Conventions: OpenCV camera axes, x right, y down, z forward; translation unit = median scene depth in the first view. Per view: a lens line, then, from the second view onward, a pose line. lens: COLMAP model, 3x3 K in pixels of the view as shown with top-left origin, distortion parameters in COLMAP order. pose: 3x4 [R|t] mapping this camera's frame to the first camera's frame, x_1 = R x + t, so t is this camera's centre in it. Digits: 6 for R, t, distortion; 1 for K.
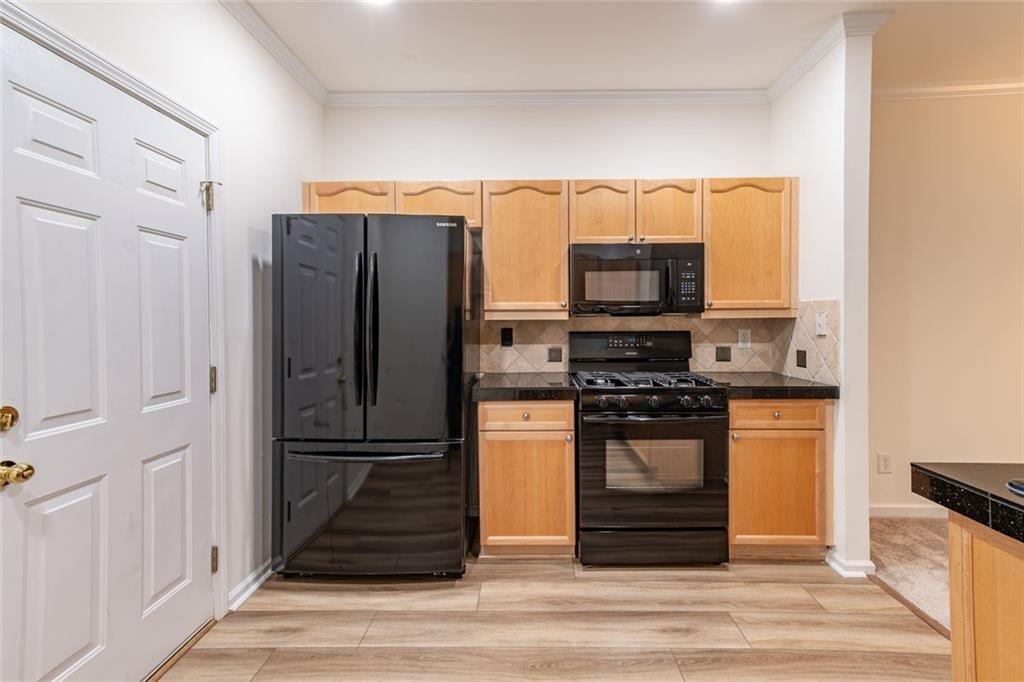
lens RADIAL K [[459.3, 0, 512.4], [0, 459.3, 317.9], [0, 0, 1]] dist [0.002898, 0.017182]
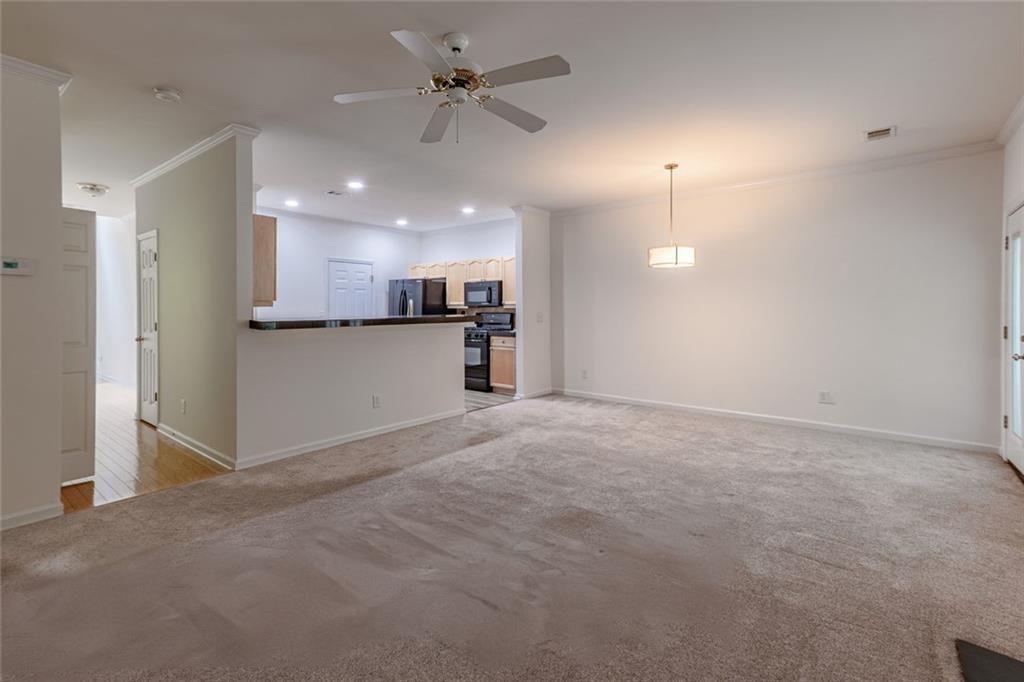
lens RADIAL K [[459.3, 0, 512.4], [0, 459.3, 317.9], [0, 0, 1]] dist [0.002898, 0.017182]
pose [[0.754451, 0.027764, -0.655768, 2.439929], [-0.018933, 0.999610, 0.020539, 0.001213], [0.656083, -0.003080, 0.754683, -1.093331]]
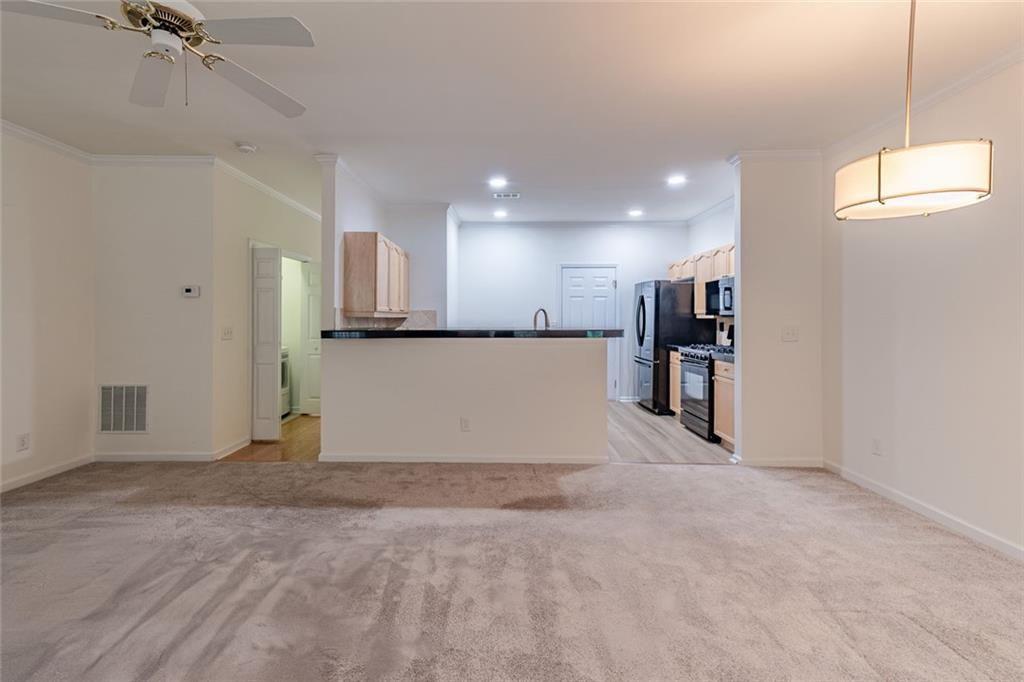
lens RADIAL K [[457.9, 0, 507.9], [0, 457.9, 336.7], [0, 0, 1]] dist [0.008252, 0.000104]
pose [[-0.053325, 0.059568, -0.996799, 2.428151], [-0.013751, 0.998081, 0.060380, -0.027534], [0.998483, 0.016927, -0.052404, 0.213187]]
